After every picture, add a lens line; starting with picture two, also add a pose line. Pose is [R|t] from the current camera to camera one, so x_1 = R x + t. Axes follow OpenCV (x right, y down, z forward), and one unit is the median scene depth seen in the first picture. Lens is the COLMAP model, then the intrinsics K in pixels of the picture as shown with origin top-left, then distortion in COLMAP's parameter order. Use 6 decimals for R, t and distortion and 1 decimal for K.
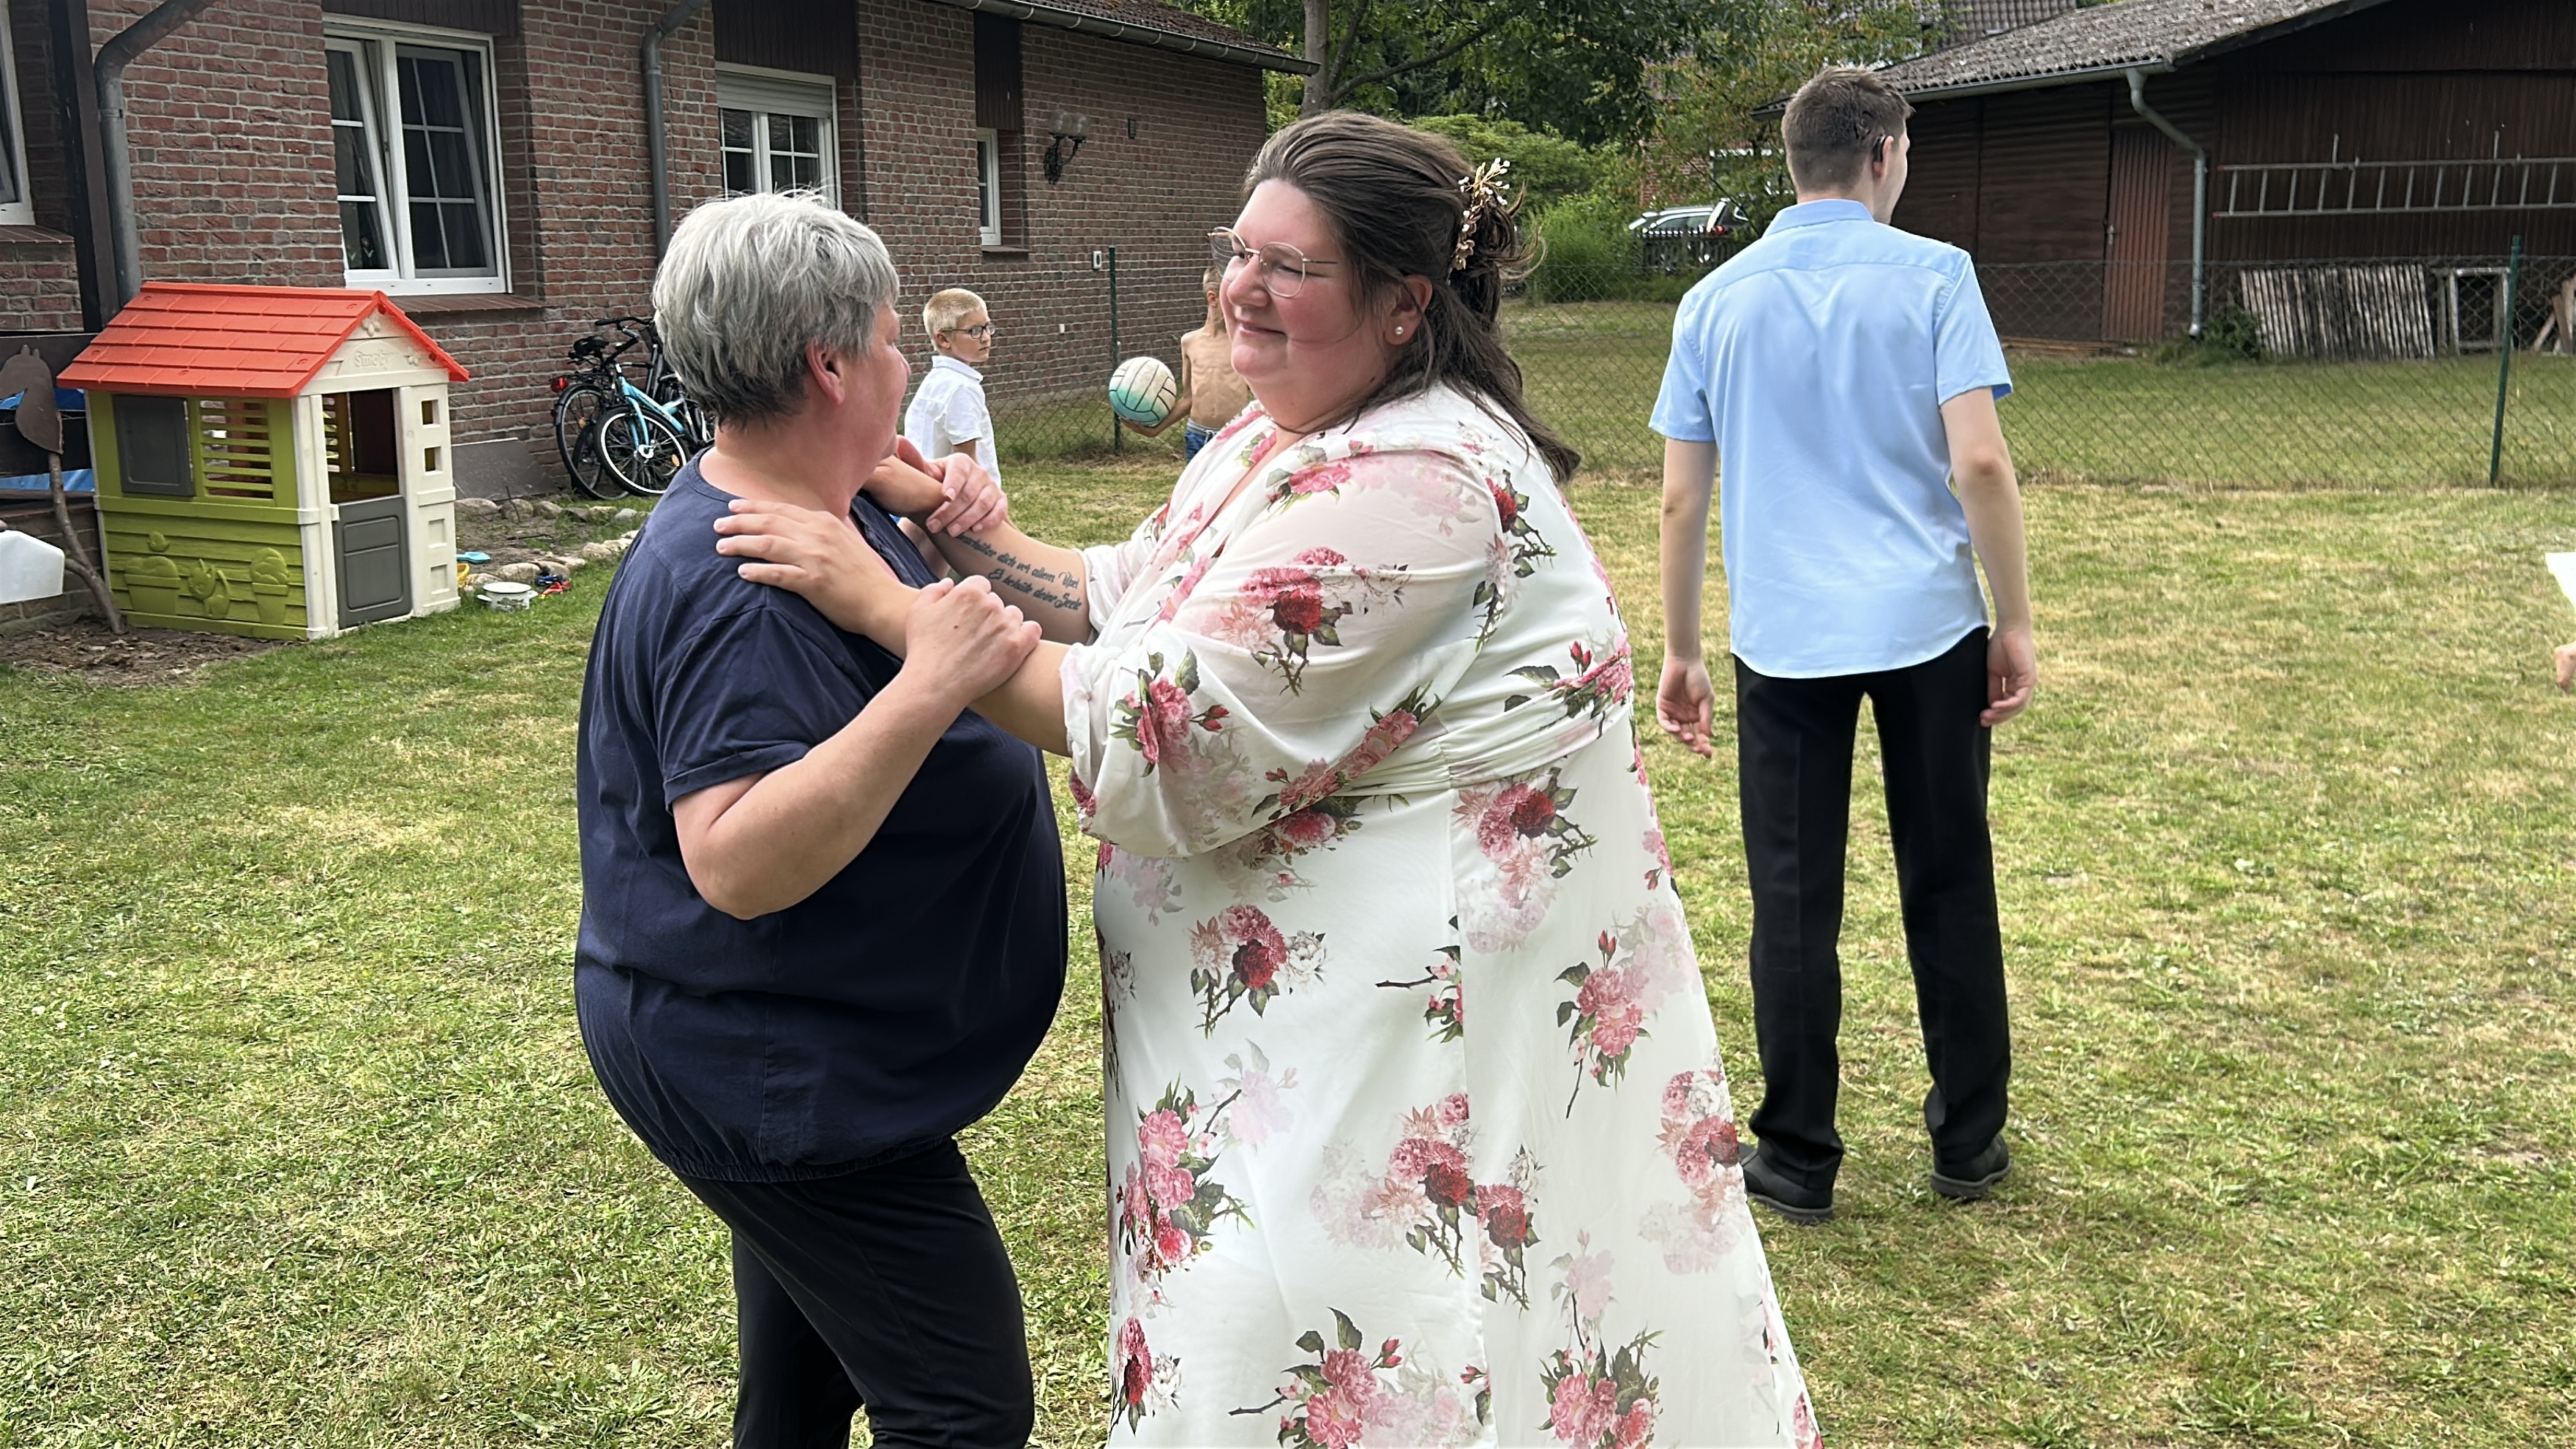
lens RADIAL K [[2374.5, 0, 1260.7], [0, 2374.5, 715.4], [0, 0, 1]] dist [0.074039, -0.090121]
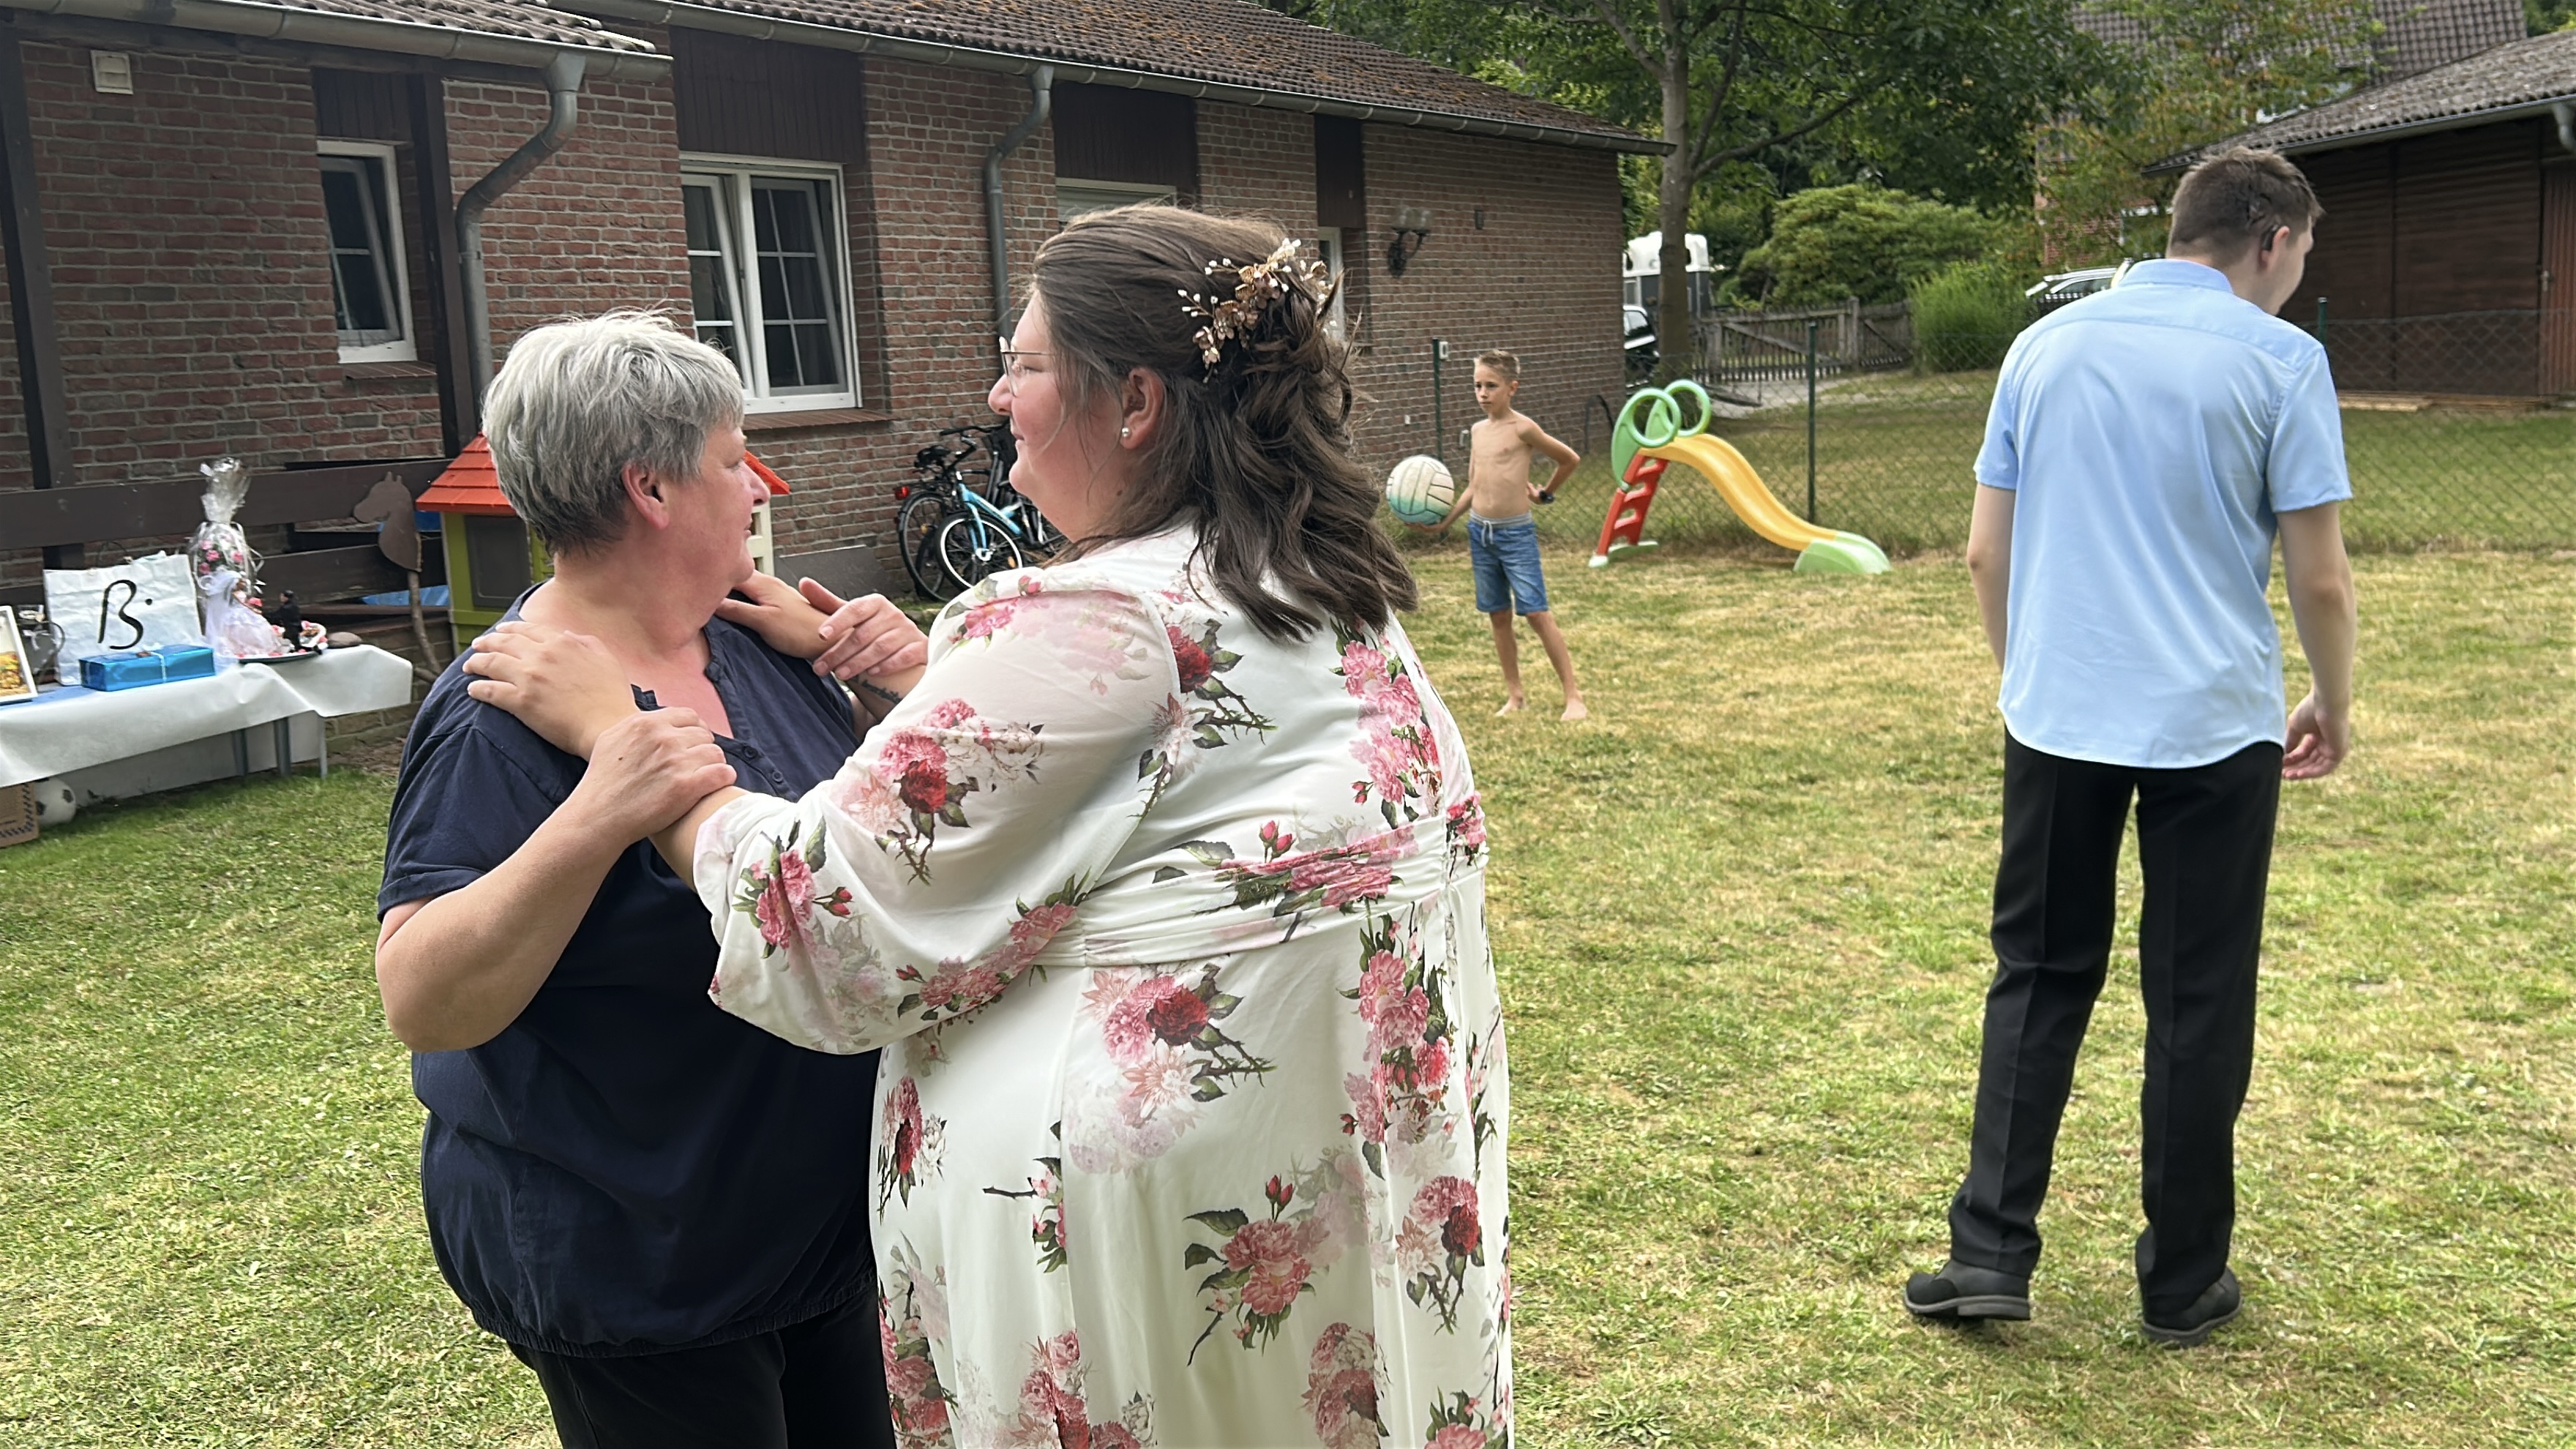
lens RADIAL K [[2374.5, 0, 1260.7], [0, 2374.5, 715.4], [0, 0, 1]] dist [0.074039, -0.090121]
pose [[0.985813, -0.012955, -0.167344, 0.049152], [0.006858, 0.999293, -0.036961, -0.003112], [0.167705, 0.035289, 0.985206, 0.011638]]
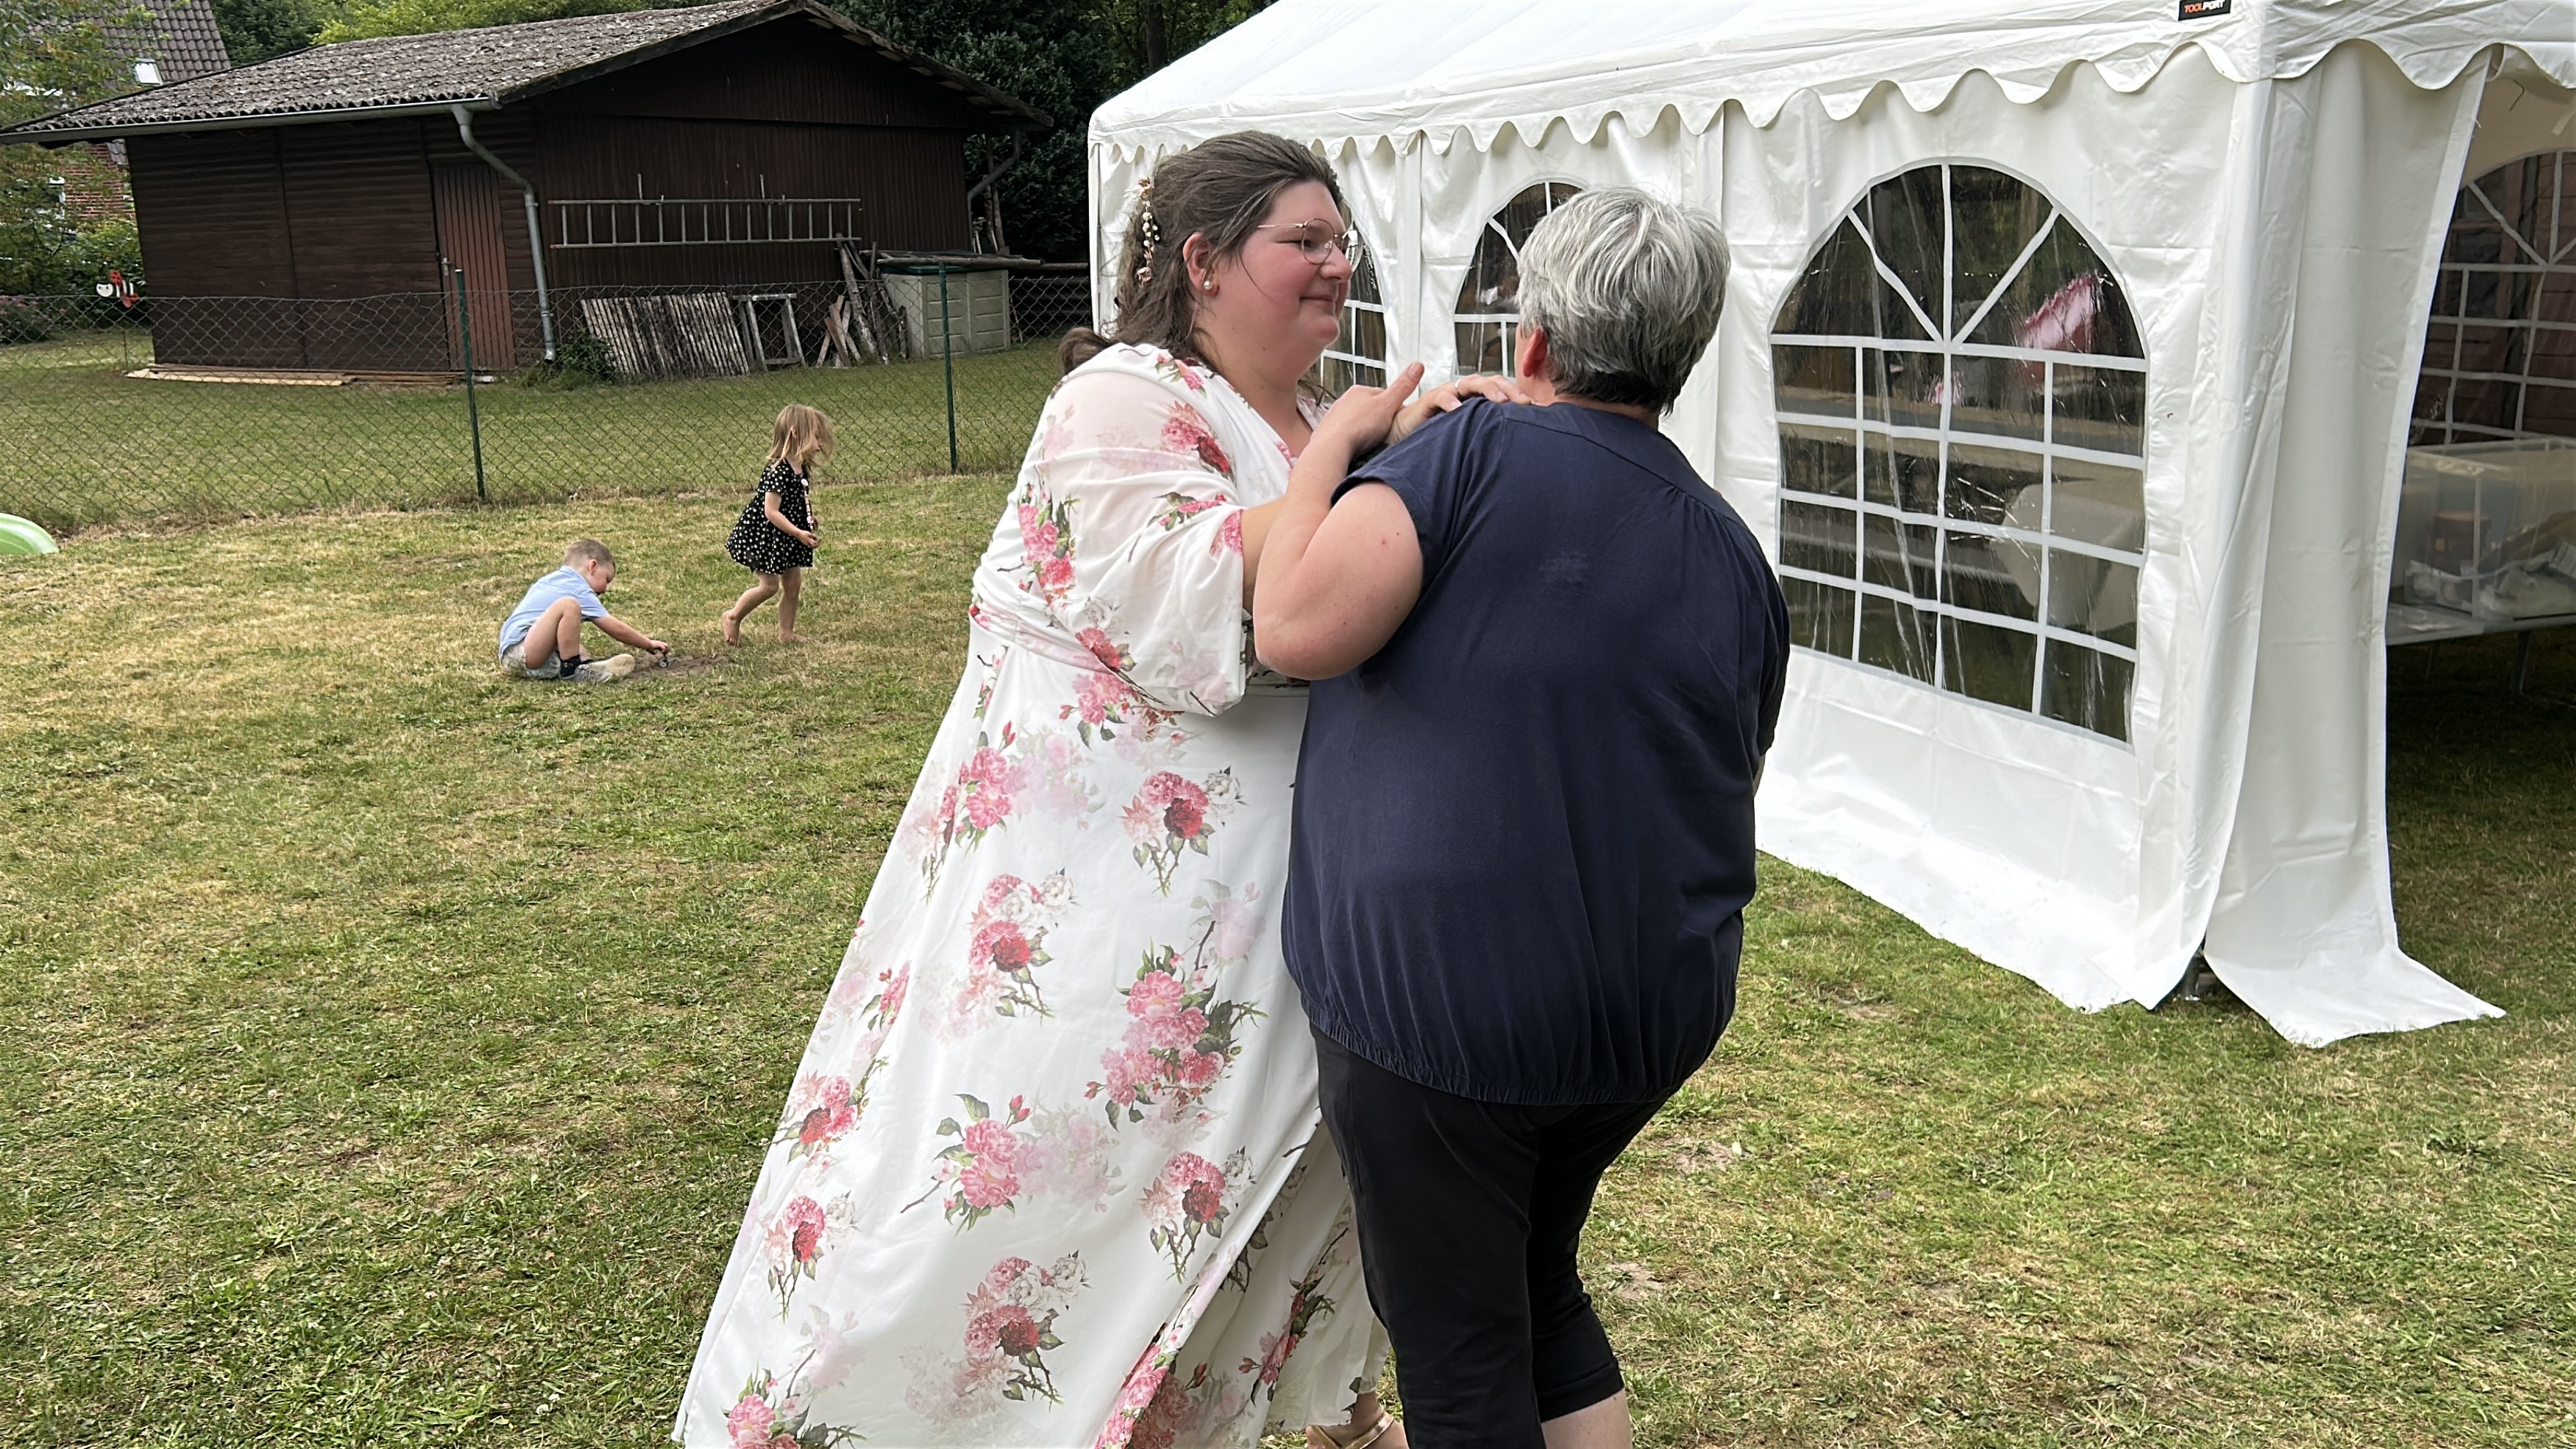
lens RADIAL K [[2299.1, 0, 1296.9], [0, 2299.1, 775.8], [0, 0, 1]] dist [0.071505, -0.088766]
pose [[0.720878, -0.162319, 0.673785, -0.234649], [0.151510, 0.985581, 0.075333, -0.009836], [-0.676298, 0.047779, 0.735077, 0.070720]]
